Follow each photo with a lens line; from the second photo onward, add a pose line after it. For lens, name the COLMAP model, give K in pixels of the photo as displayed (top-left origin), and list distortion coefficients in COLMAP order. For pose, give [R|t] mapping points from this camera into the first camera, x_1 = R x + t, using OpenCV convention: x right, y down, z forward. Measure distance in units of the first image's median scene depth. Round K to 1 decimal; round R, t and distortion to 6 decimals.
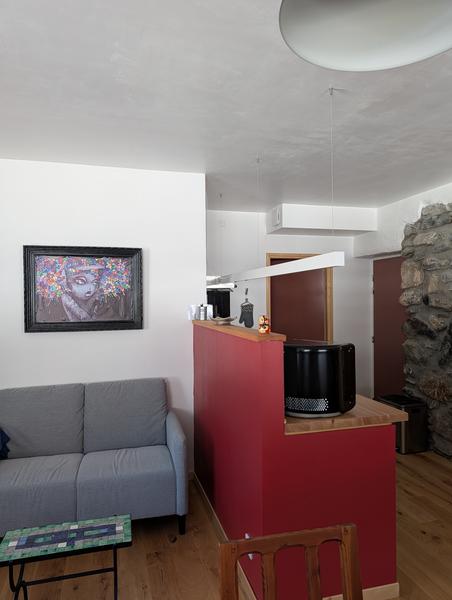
lens RADIAL K [[432.3, 0, 225.0], [0, 432.3, 301.6], [0, 0, 1]] dist [0.023977, -0.006224]
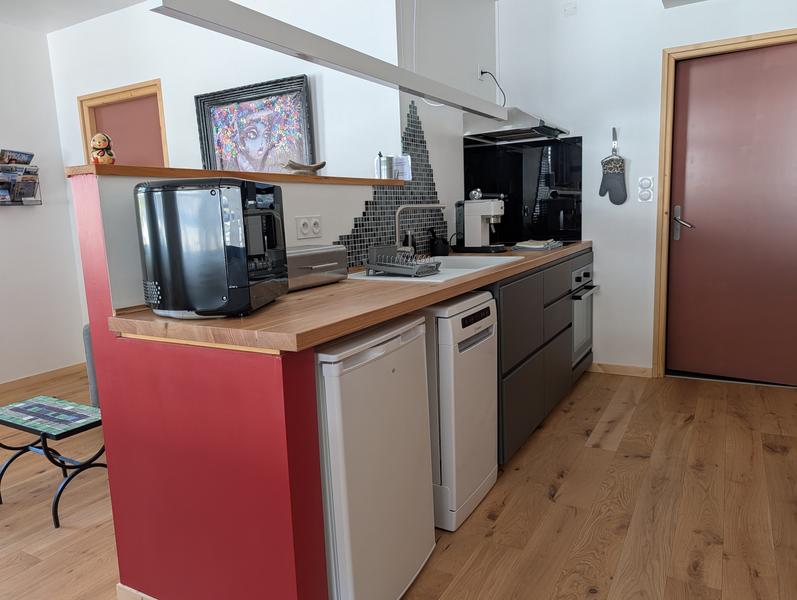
lens RADIAL K [[574.2, 0, 397.4], [0, 574.2, 299.1], [0, 0, 1]] dist [0.023977, -0.006224]
pose [[0.697224, 0.090525, -0.711114, 0.598534], [0.029925, 0.987454, 0.155044, 0.090460], [0.716228, -0.129381, 0.685768, 0.454766]]
